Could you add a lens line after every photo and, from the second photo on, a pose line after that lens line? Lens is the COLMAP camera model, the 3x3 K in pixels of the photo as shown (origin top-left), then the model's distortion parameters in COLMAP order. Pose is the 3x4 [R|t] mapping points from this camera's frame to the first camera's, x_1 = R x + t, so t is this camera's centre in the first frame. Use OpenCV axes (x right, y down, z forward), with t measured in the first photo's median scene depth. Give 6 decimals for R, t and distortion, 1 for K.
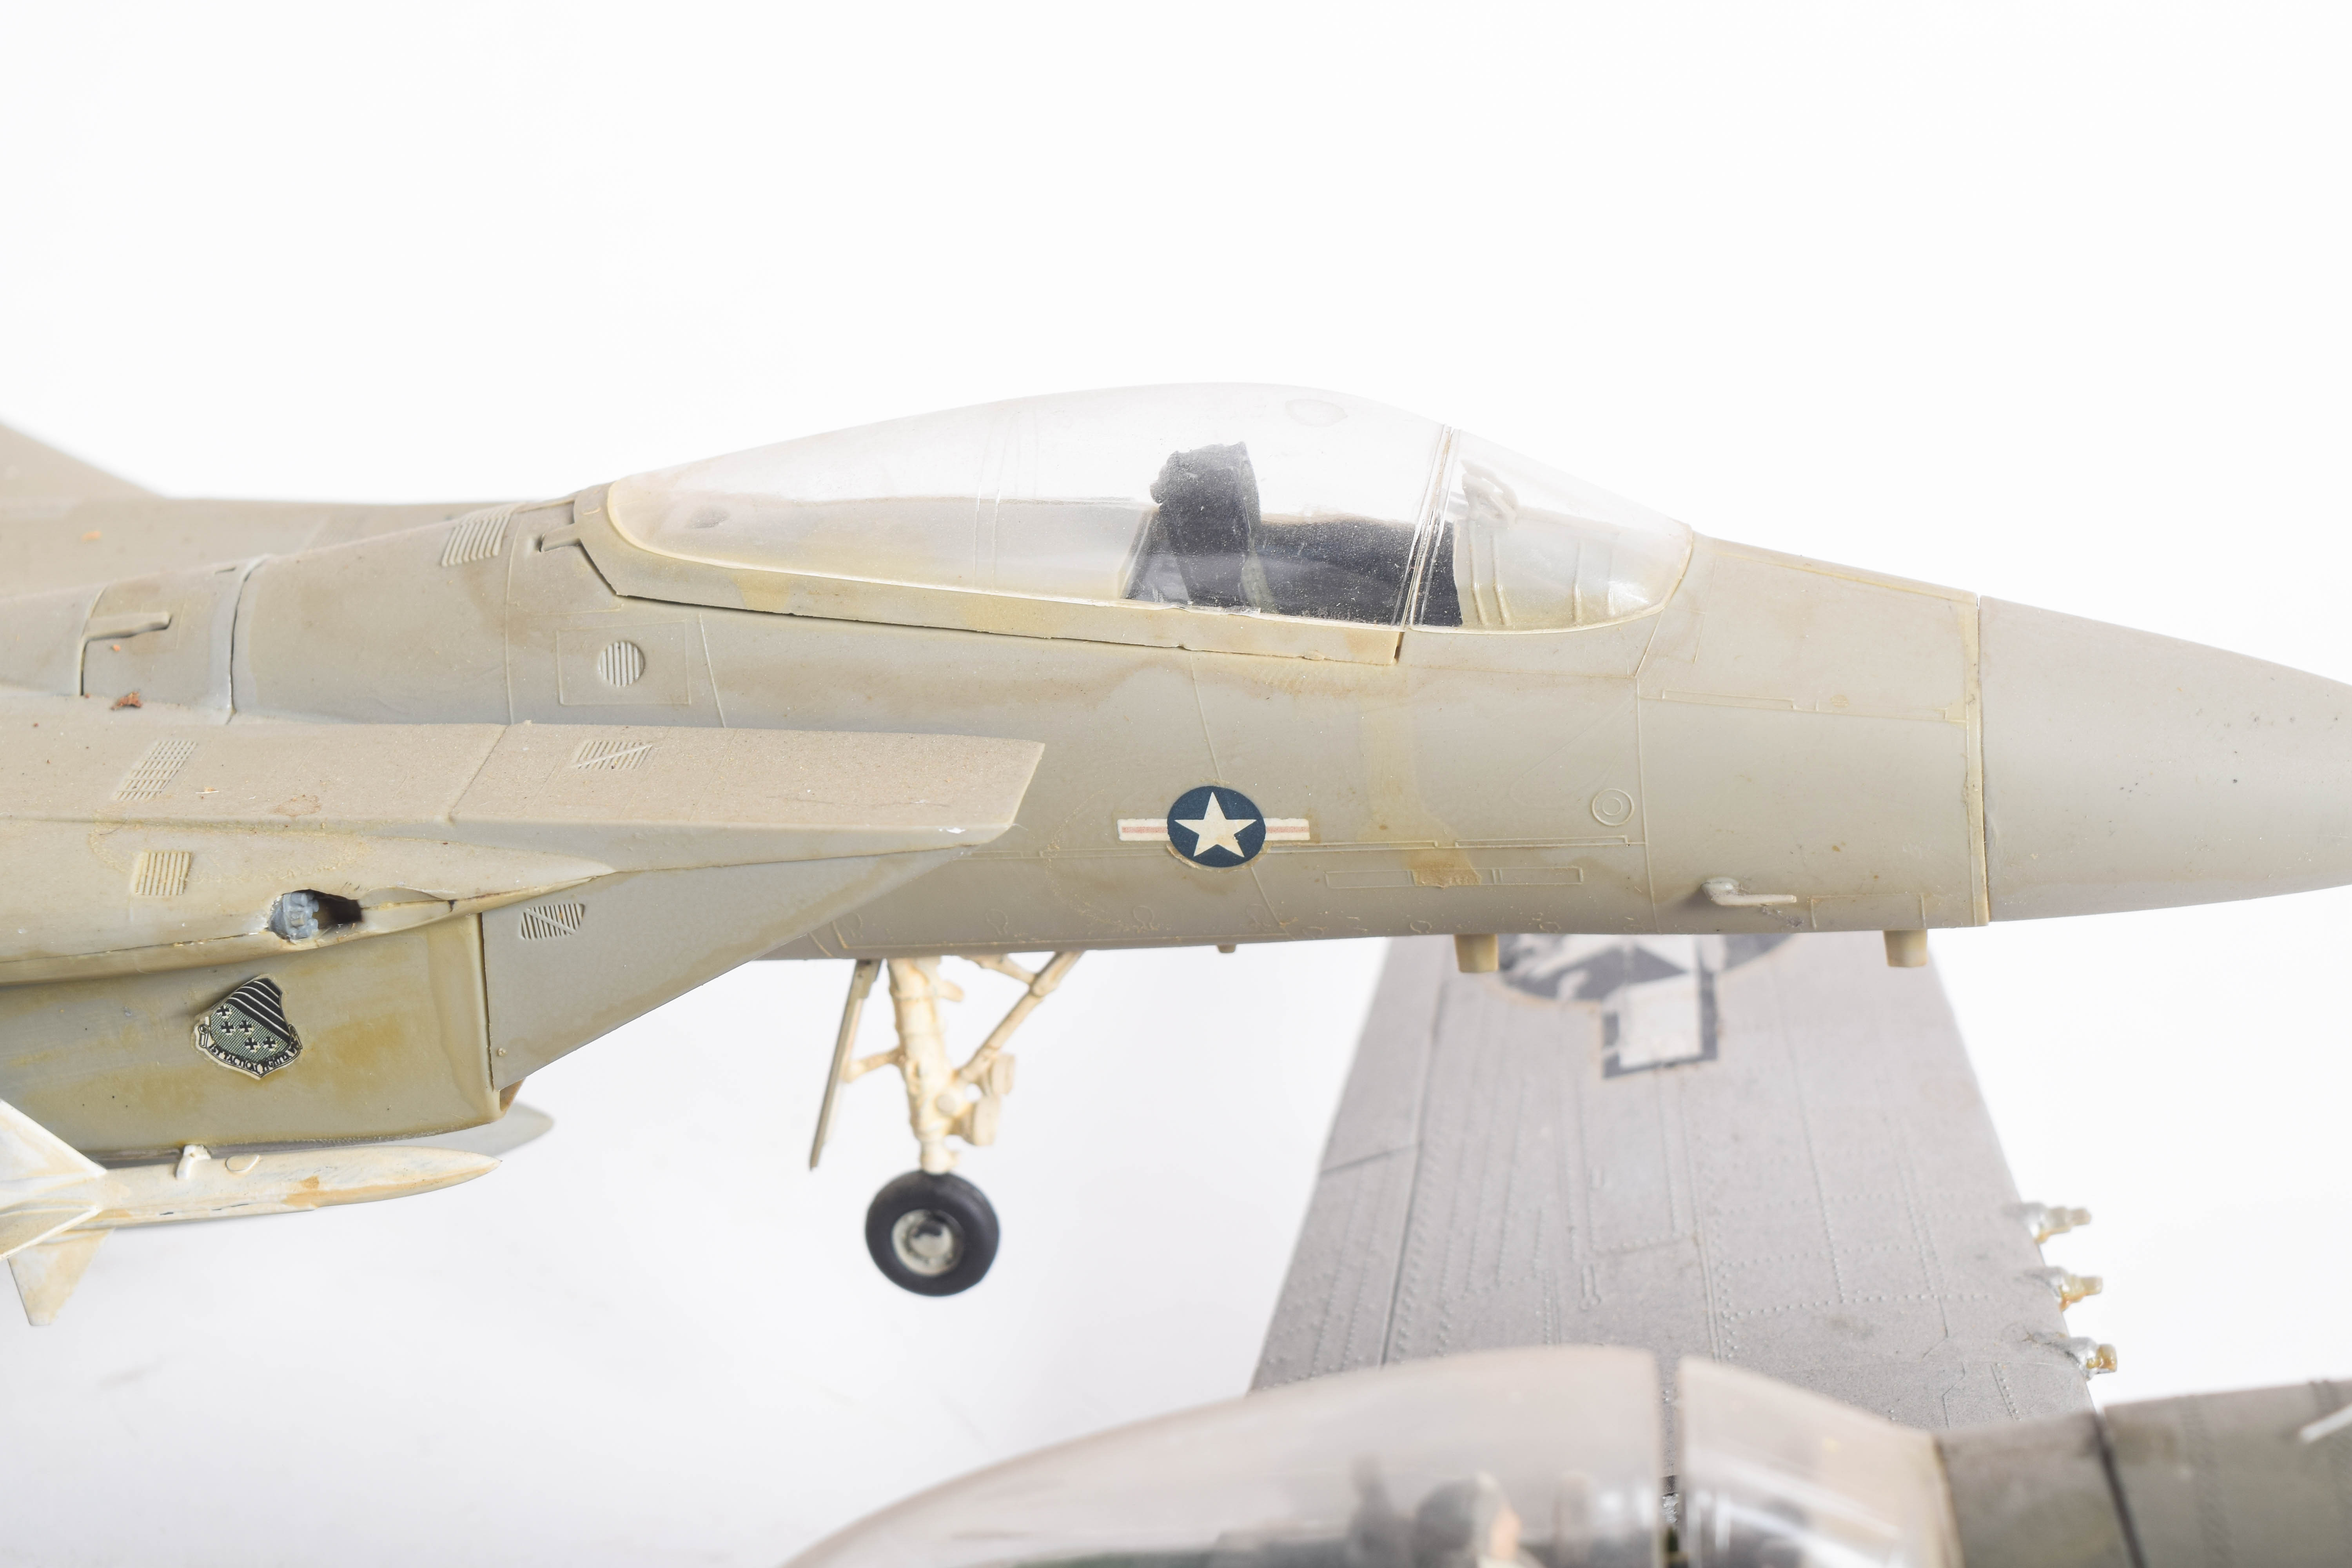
lens RADIAL K [[5310.6, 0, 1186.5], [0, 5310.6, 787.6], [0, 0, 1]] dist [-0.051660, 0.000000]
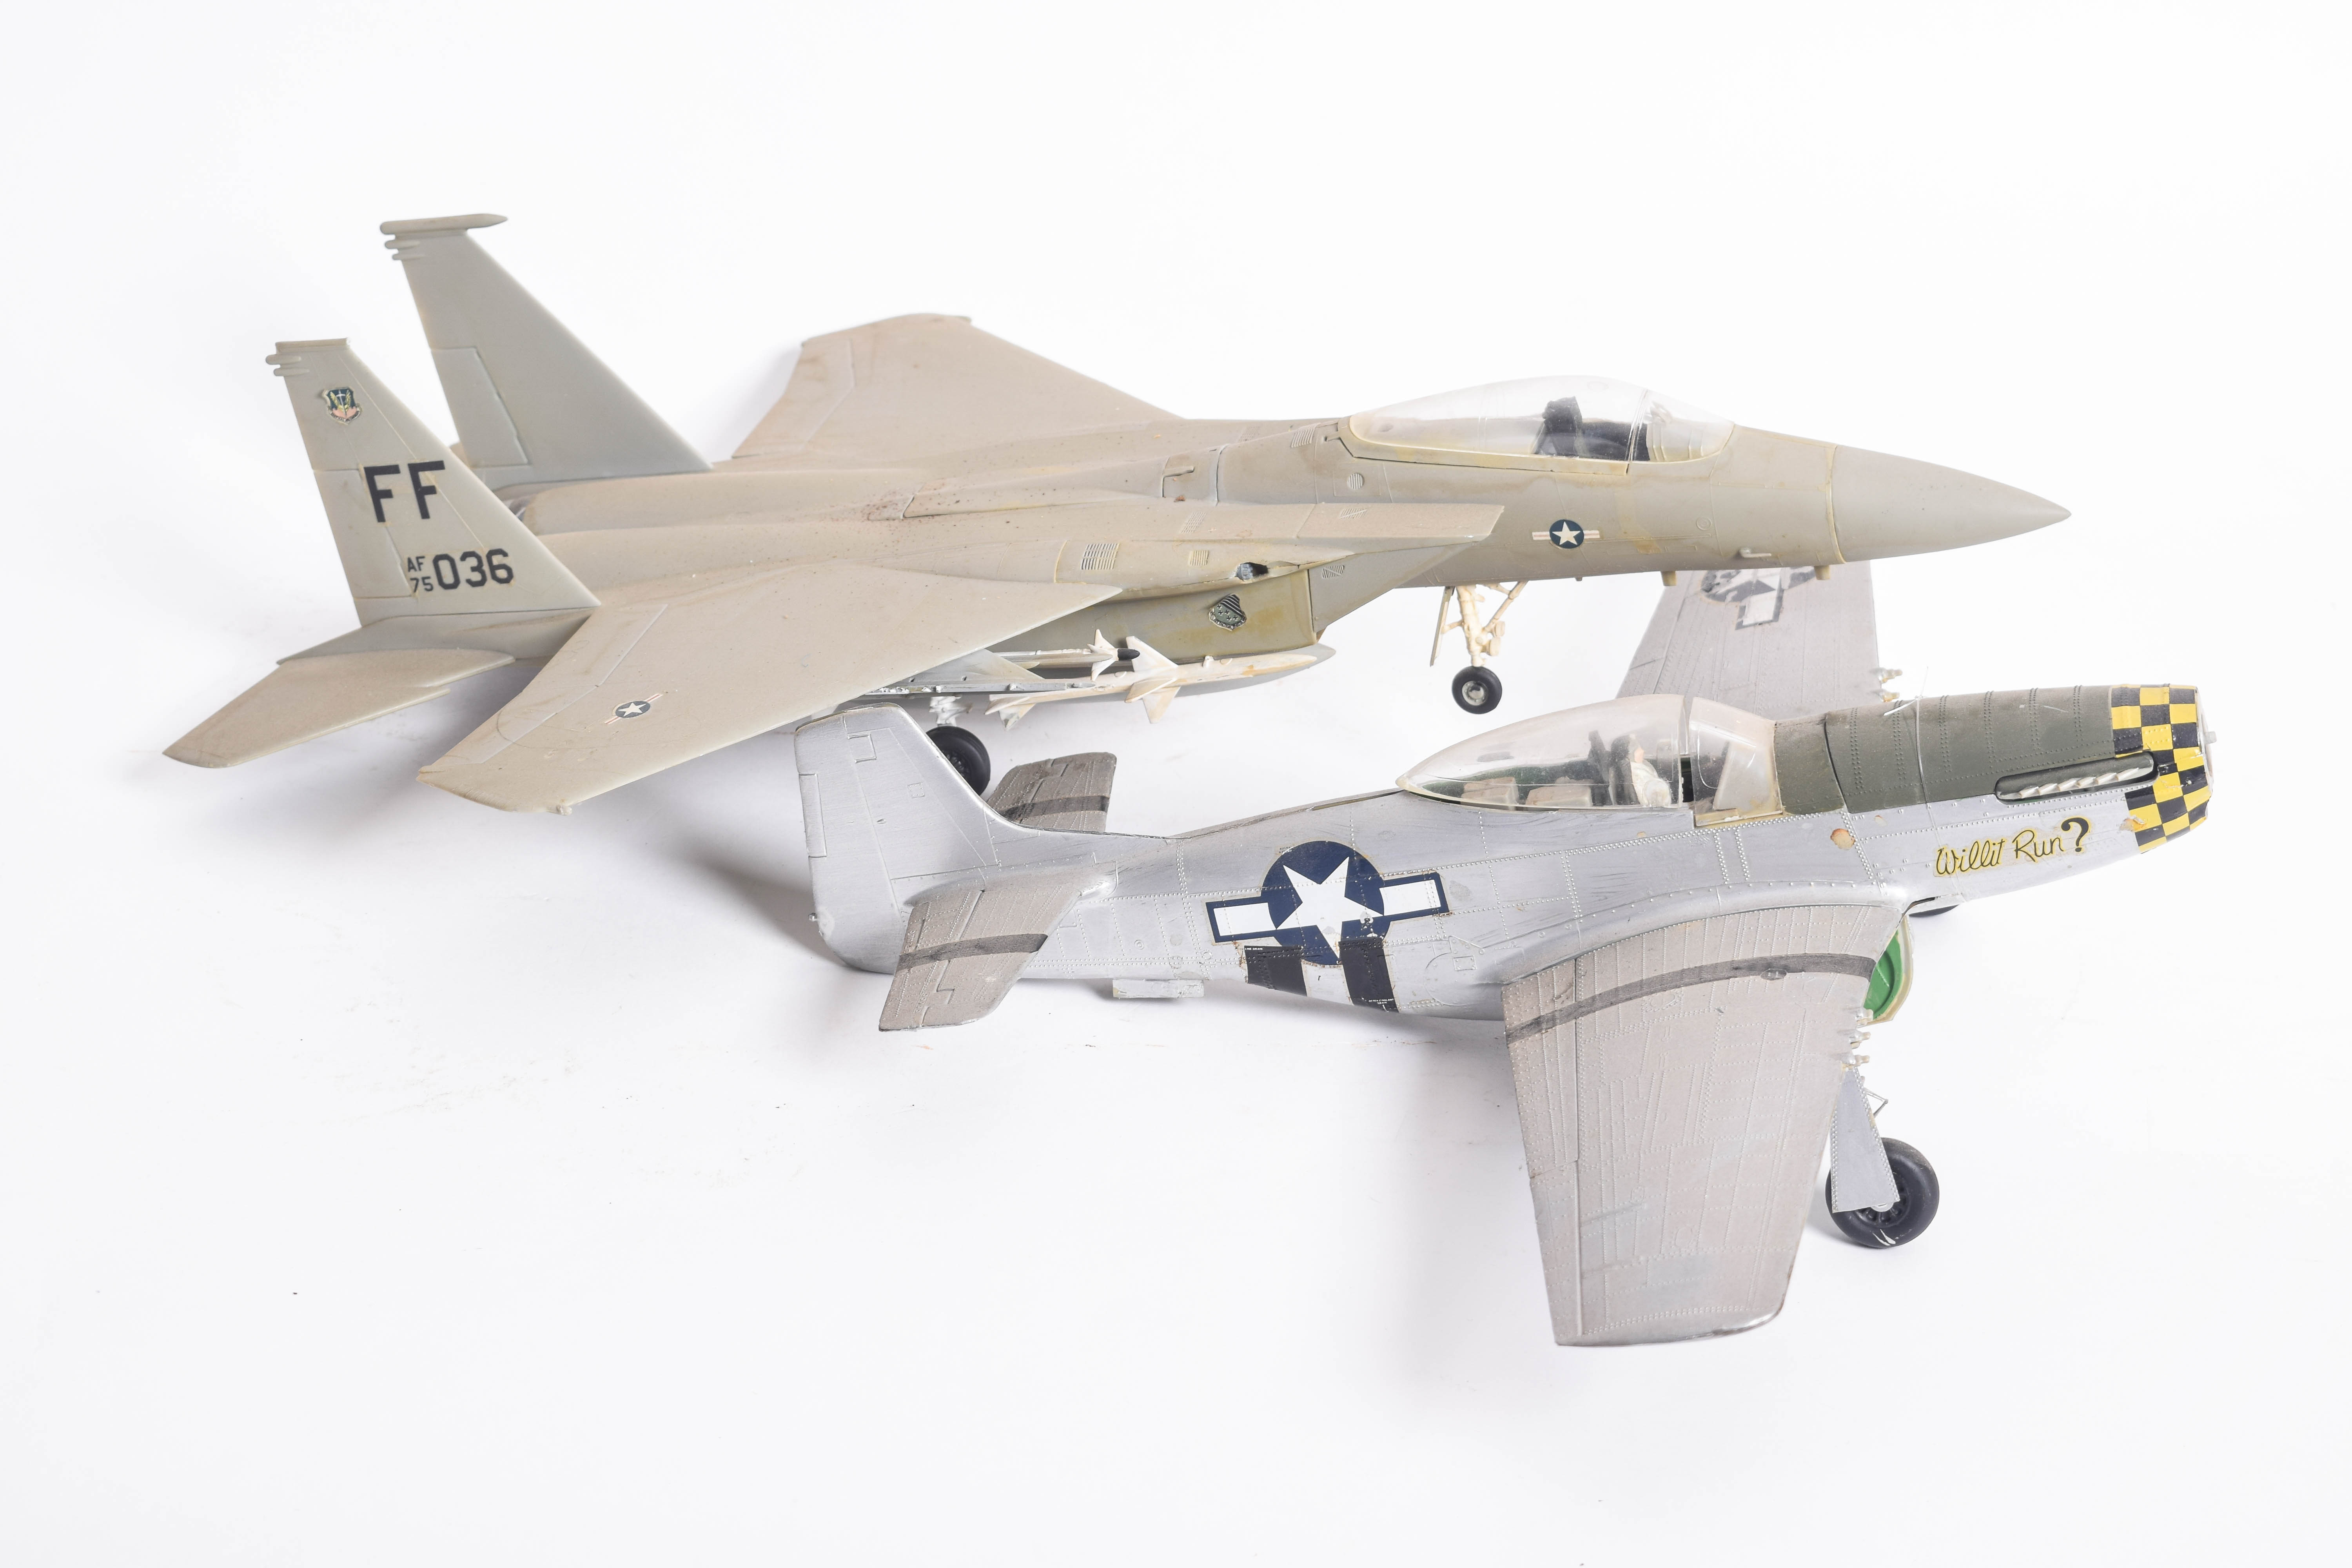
lens RADIAL K [[5310.6, 0, 1191.1], [0, 5310.6, 790.1], [0, 0, 1]] dist [-0.051660, 0.000000]
pose [[0.988996, -0.016642, -0.147003, 0.218619], [0.022958, 0.998880, 0.041378, 0.021821], [0.146149, -0.044297, 0.988270, -1.805417]]
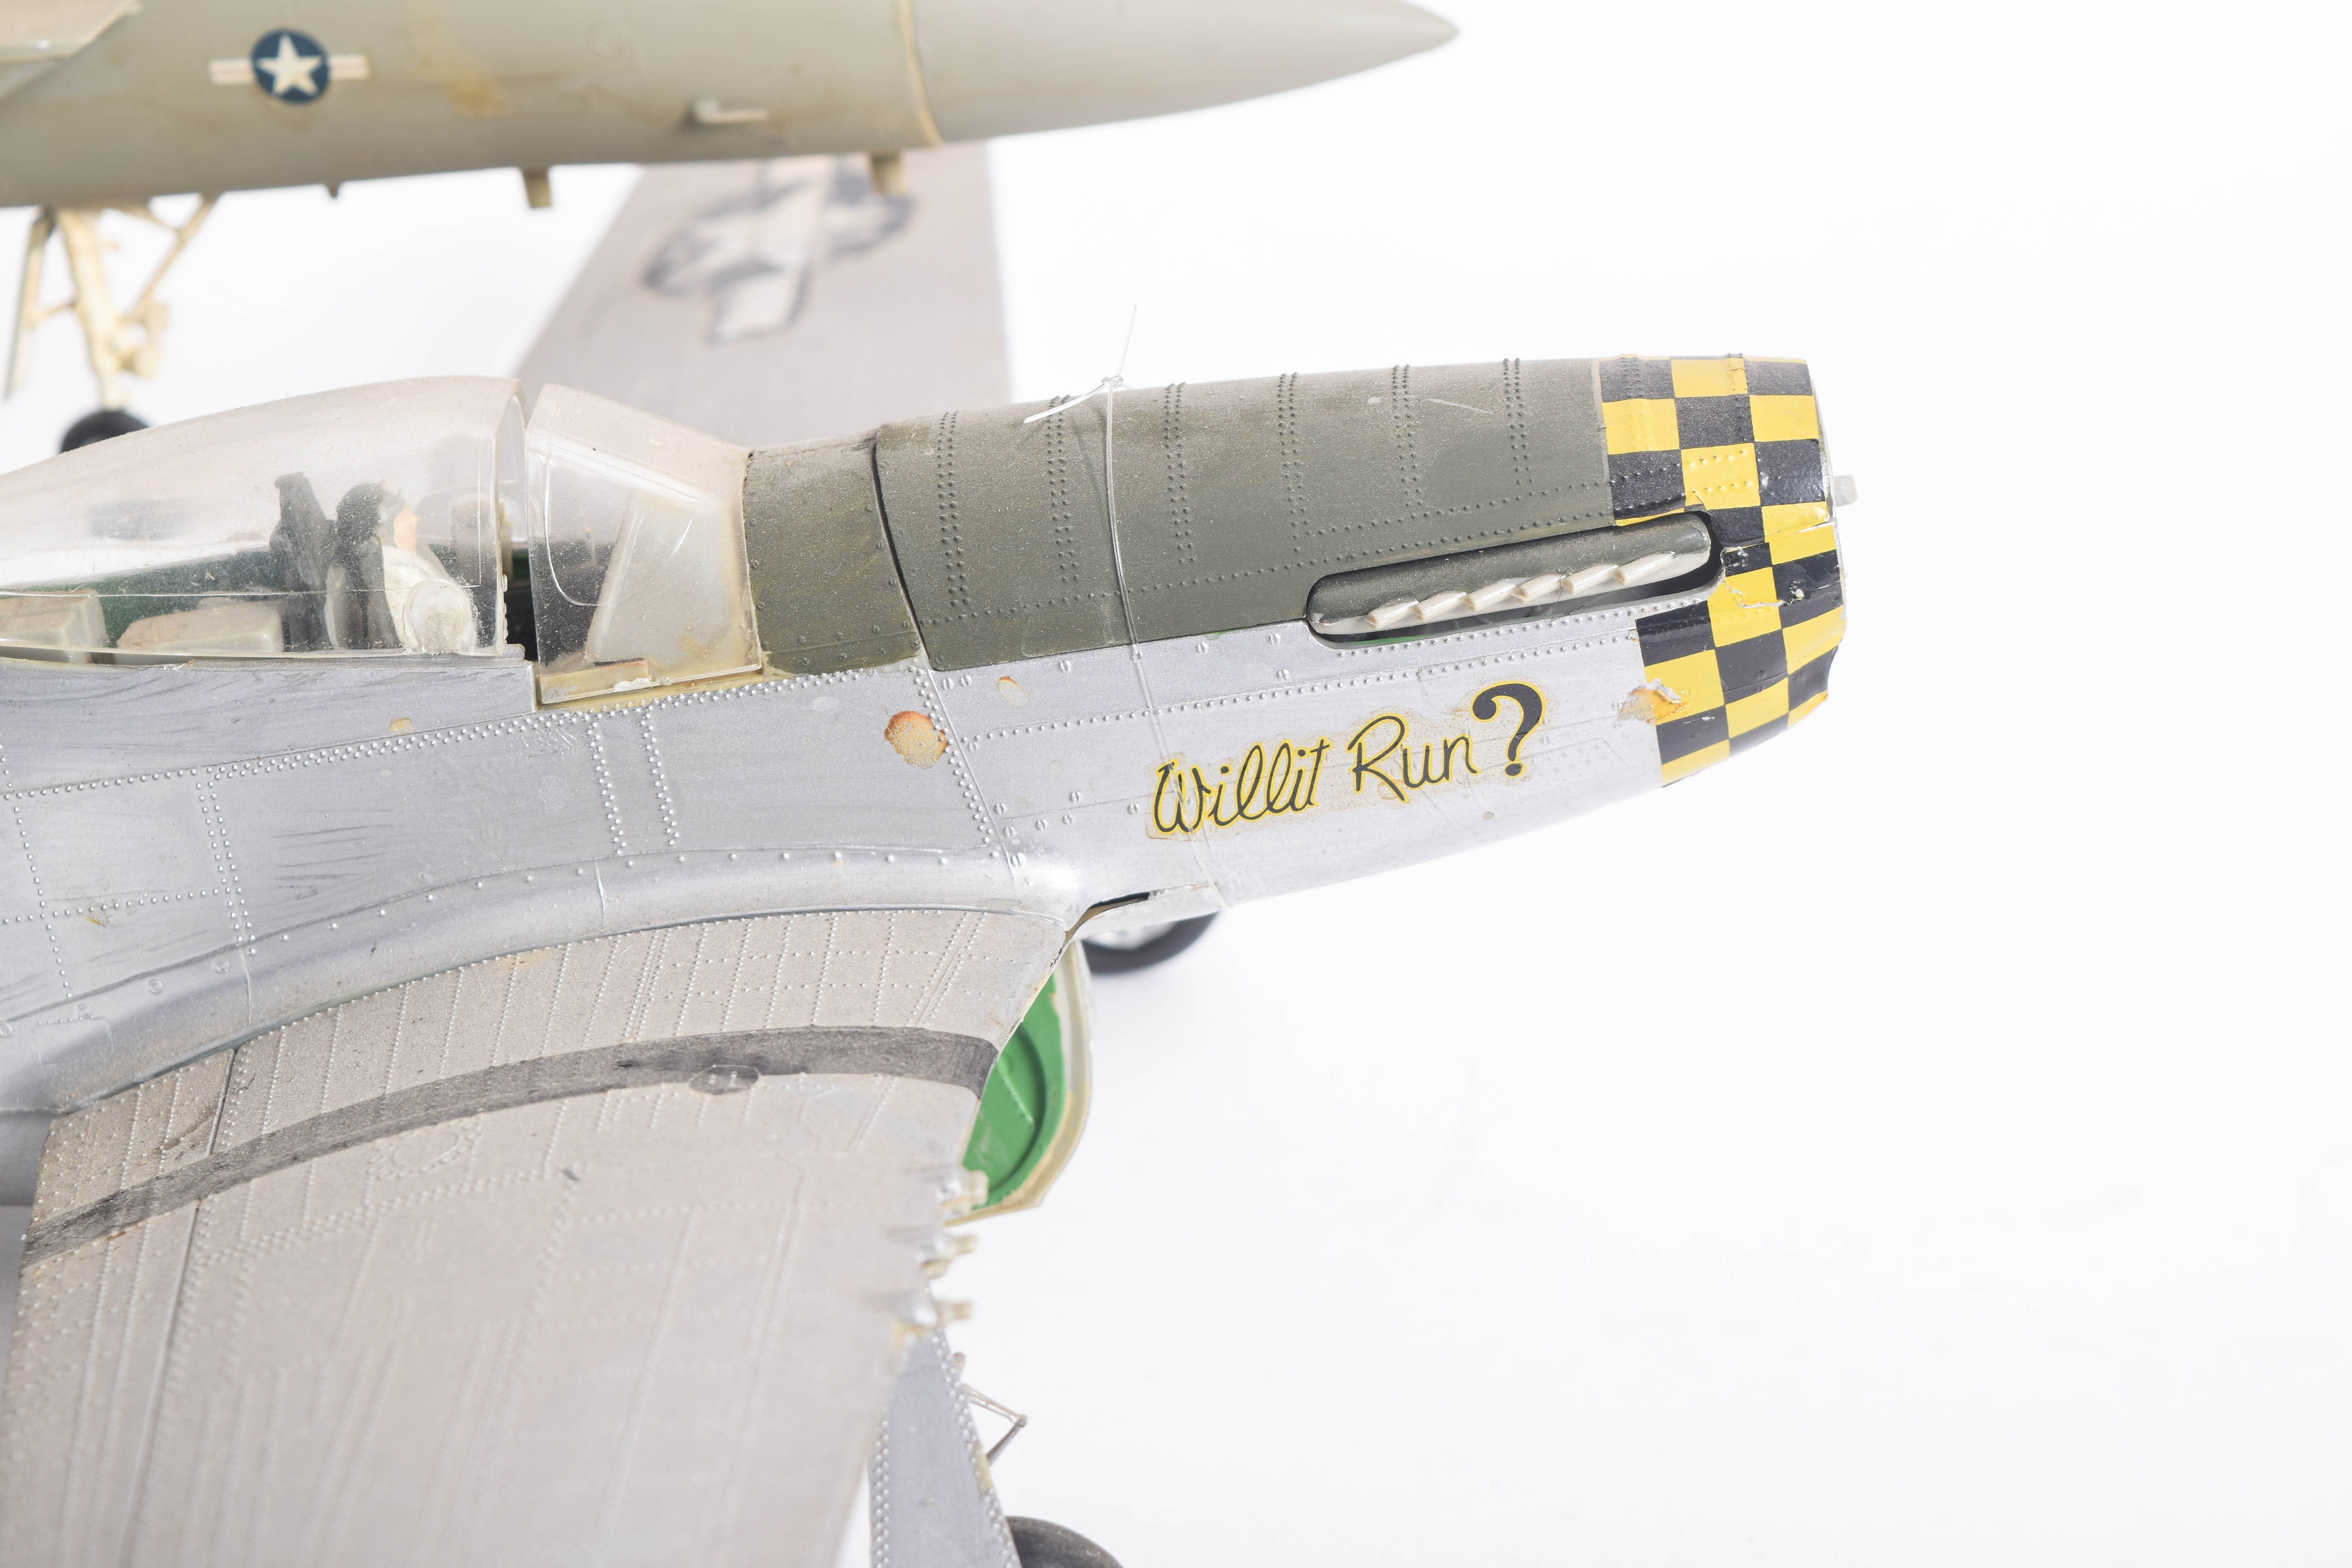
lens RADIAL K [[5310.6, 0, 1176.6], [0, 5310.6, 791.5], [0, 0, 1]] dist [-0.051660, 0.000000]
pose [[0.999907, -0.010199, 0.009067, 0.192148], [0.010170, 0.999943, 0.003253, 0.168377], [-0.009099, -0.003161, 0.999954, -0.199942]]
